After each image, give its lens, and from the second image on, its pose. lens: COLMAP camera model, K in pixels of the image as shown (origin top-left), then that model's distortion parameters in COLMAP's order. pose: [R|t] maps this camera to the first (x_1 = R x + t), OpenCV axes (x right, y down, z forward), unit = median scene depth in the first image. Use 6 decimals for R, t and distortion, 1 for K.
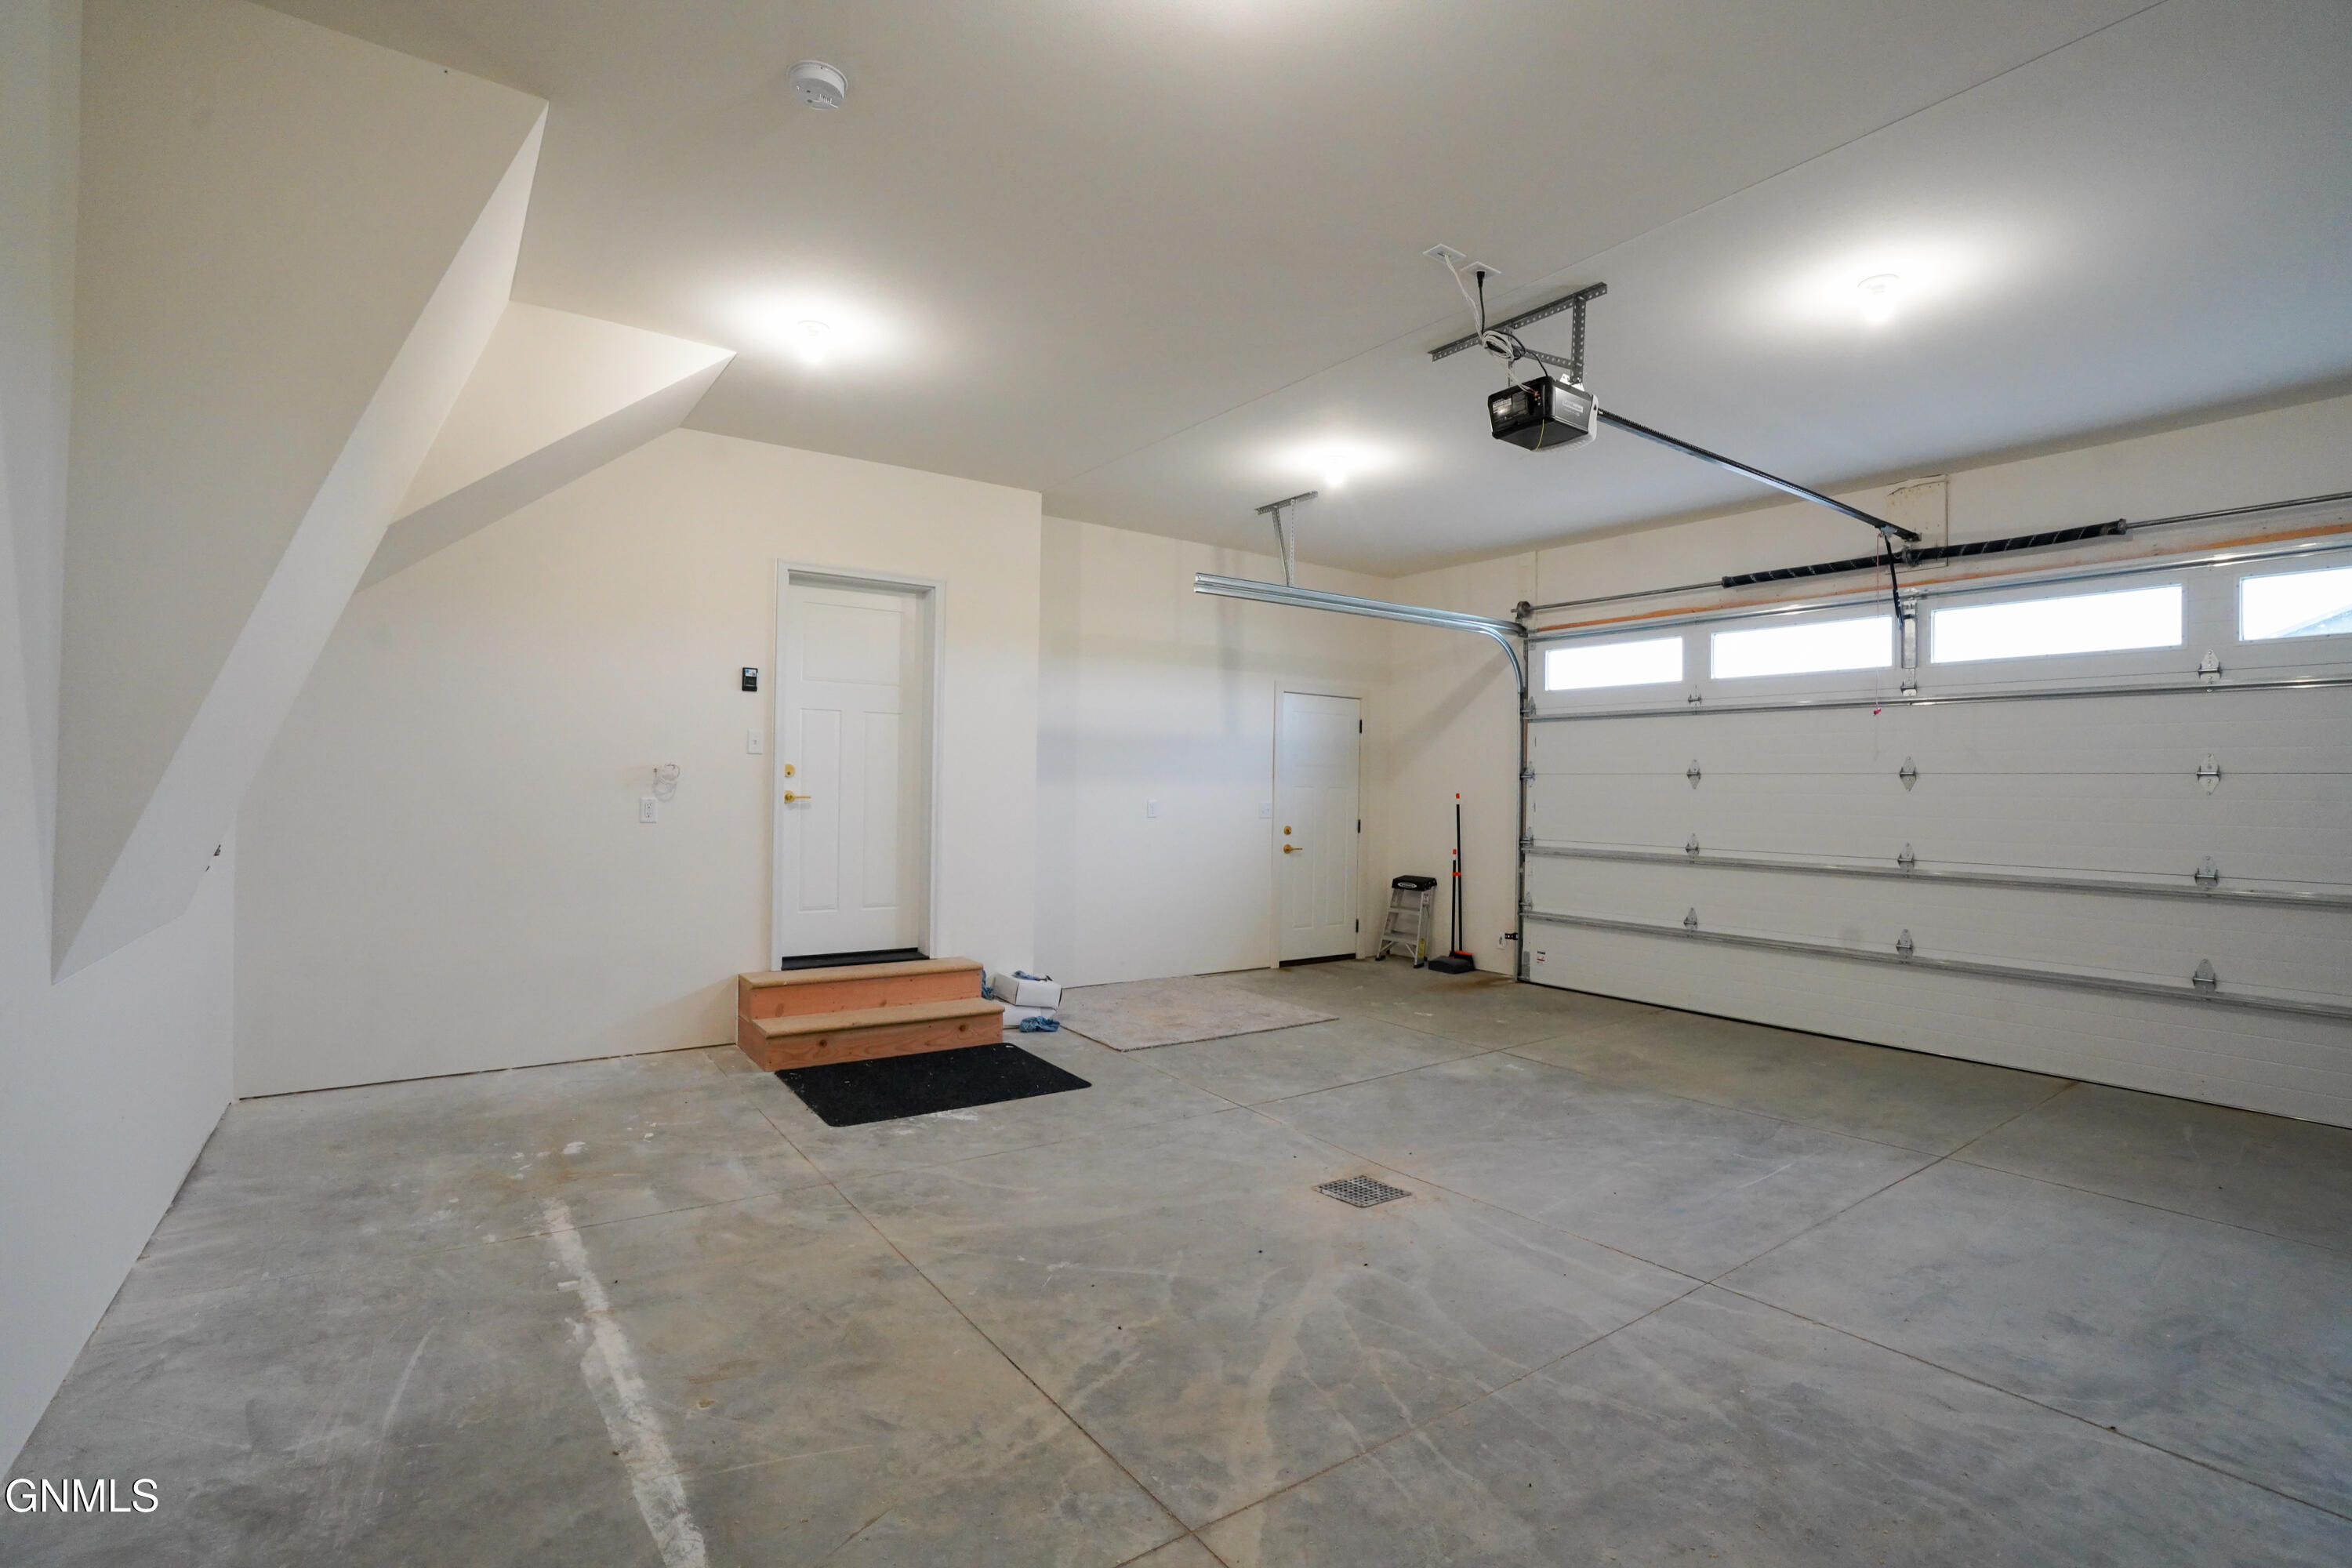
lens RADIAL K [[1088.2, 0, 1175.1], [0, 1088.2, 780.4], [0, 0, 1]] dist [-0.050857, 0.017002]
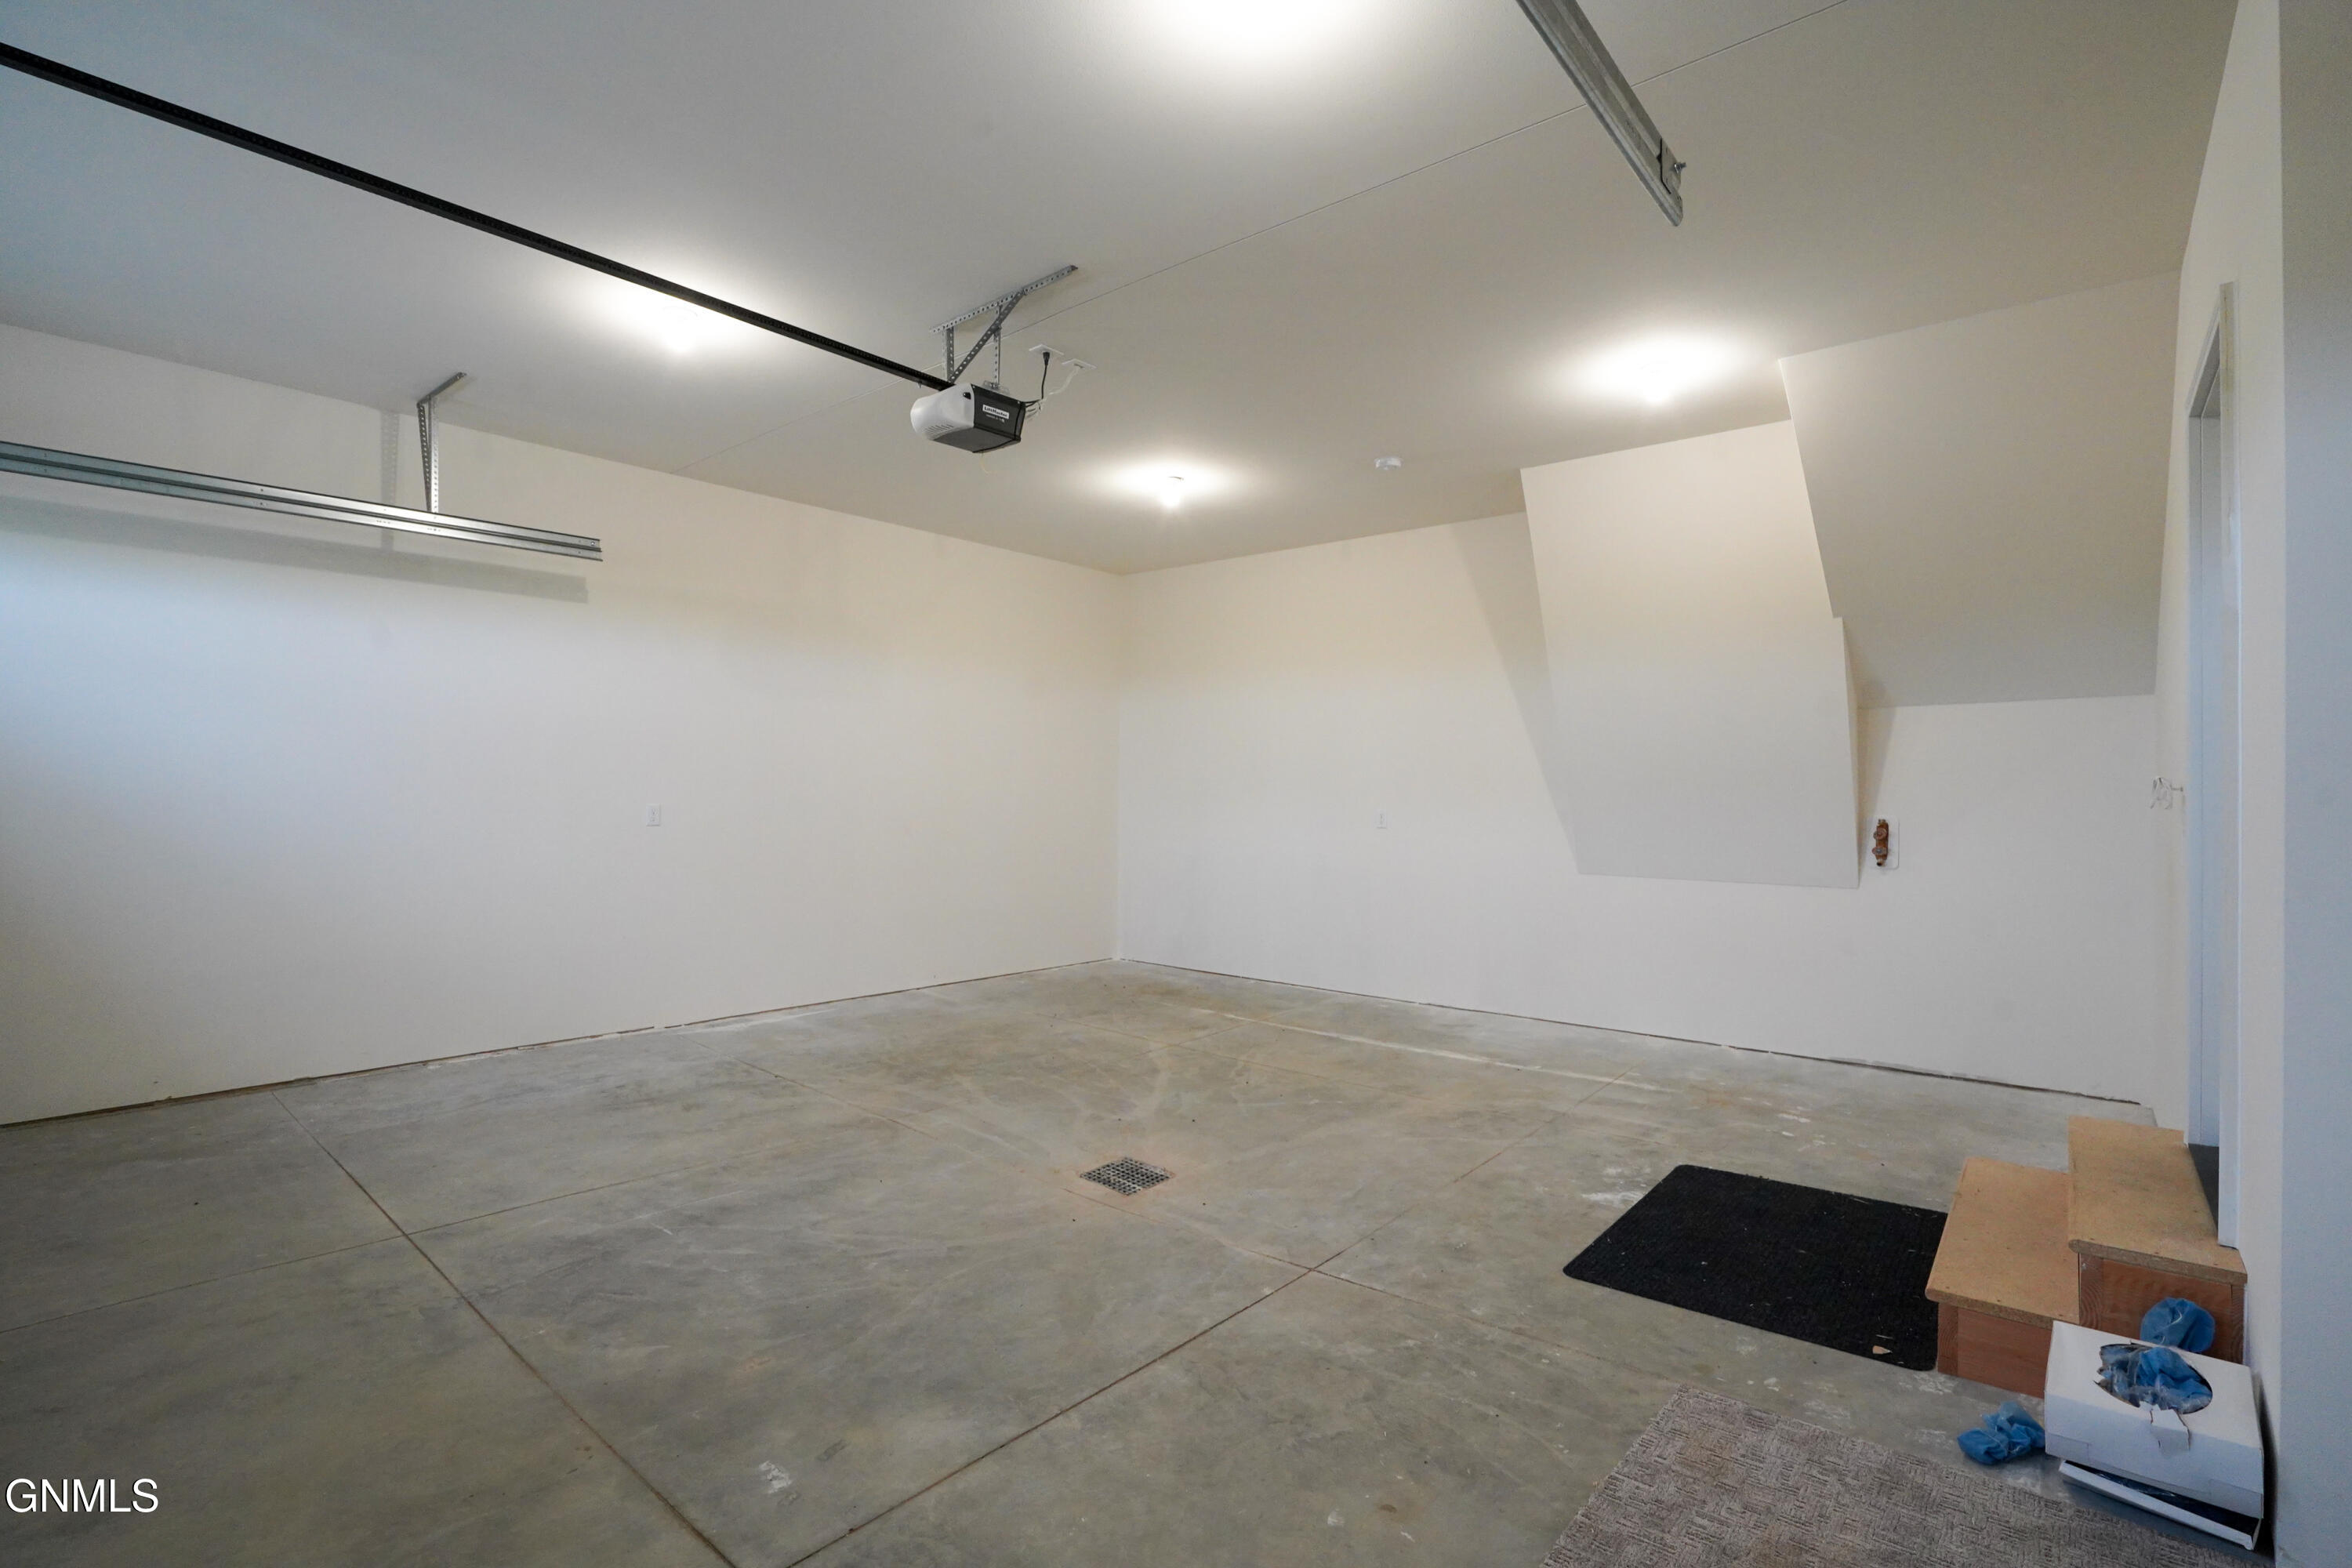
lens RADIAL K [[1088.2, 0, 1175.9], [0, 1088.2, 794.6], [0, 0, 1]] dist [-0.050857, 0.017002]
pose [[-0.969673, -0.026276, -0.242990, 0.386104], [-0.024222, 0.999641, -0.011436, 0.022959], [0.243203, -0.005204, -0.969961, 2.002321]]
